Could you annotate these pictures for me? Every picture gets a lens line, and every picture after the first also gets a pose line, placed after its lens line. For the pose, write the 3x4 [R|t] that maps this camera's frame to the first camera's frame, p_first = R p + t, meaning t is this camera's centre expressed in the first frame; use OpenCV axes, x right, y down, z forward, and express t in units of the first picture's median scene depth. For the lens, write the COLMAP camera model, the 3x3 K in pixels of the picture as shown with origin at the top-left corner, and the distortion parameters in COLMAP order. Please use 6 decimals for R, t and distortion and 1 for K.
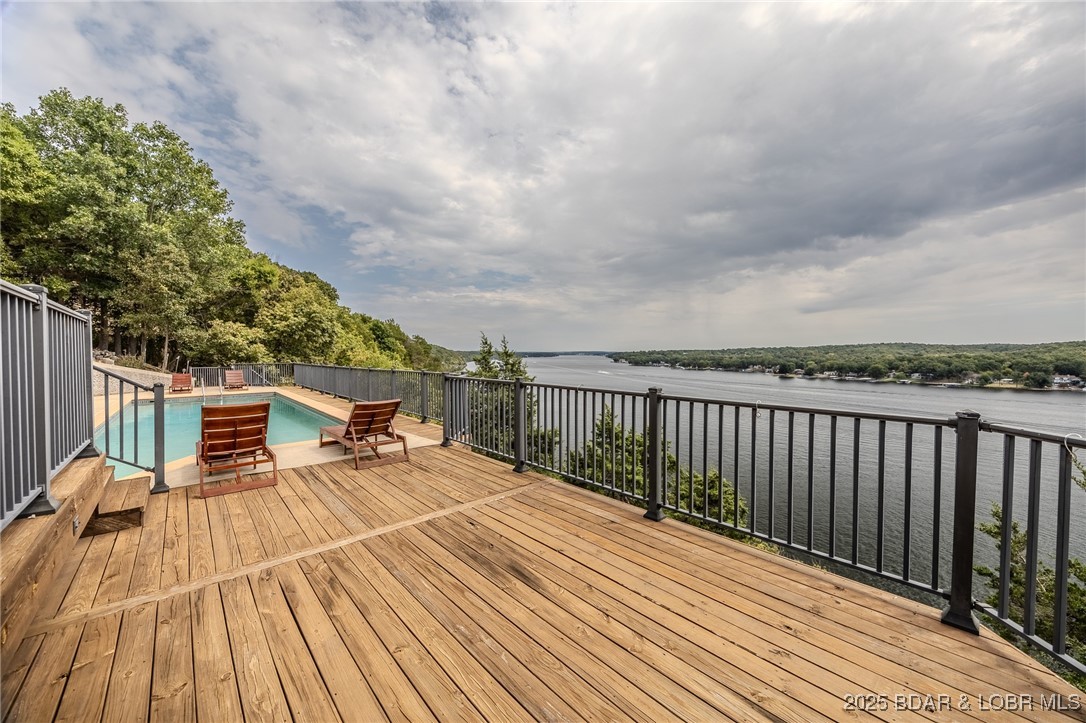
lens RADIAL K [[413.1, 0, 546.1], [0, 413.1, 366.0], [0, 0, 1]] dist [0.001689, -0.001152]
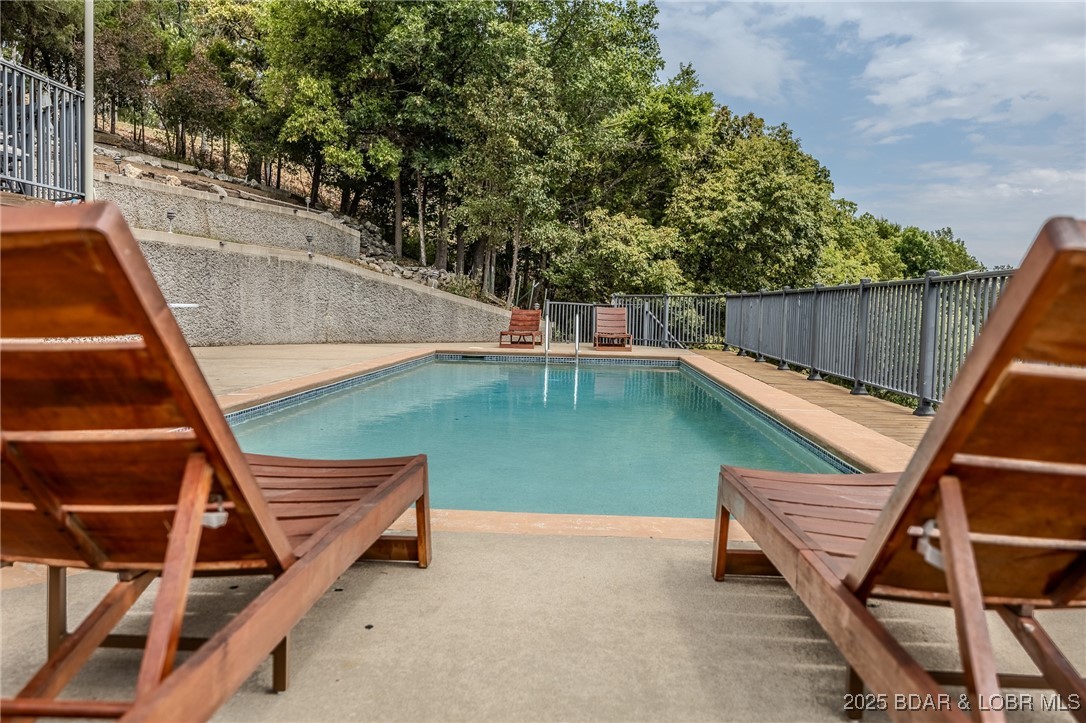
lens RADIAL K [[887.4, 0, 545.4], [0, 887.4, 368.3], [0, 0, 1]] dist [-0.010466, 0.009859]
pose [[0.714265, 0.064436, -0.696903, -0.086337], [-0.044484, 0.997919, 0.046676, 0.027667], [0.698461, -0.002337, 0.715645, 0.183114]]
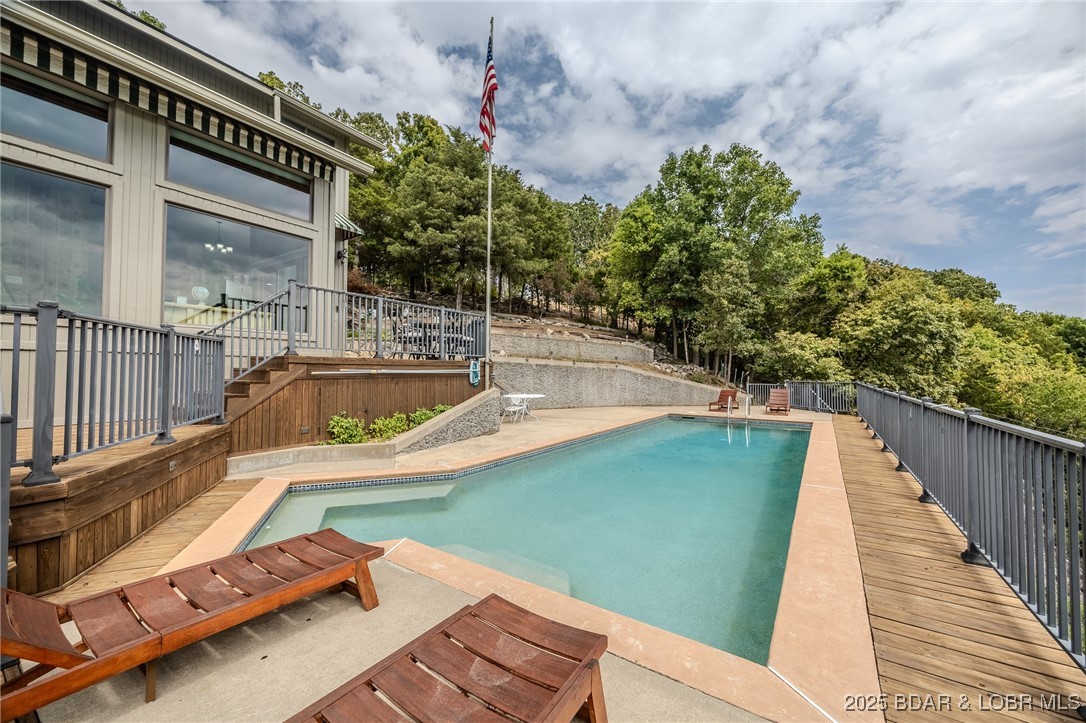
lens RADIAL K [[413.1, 0, 555.9], [0, 413.1, 360.6], [0, 0, 1]] dist [0.001689, -0.001152]
pose [[0.264556, -0.021950, -0.964121, -0.060465], [-0.035209, 0.998855, -0.032403, -0.002033], [0.963727, 0.042518, 0.263480, 0.268544]]
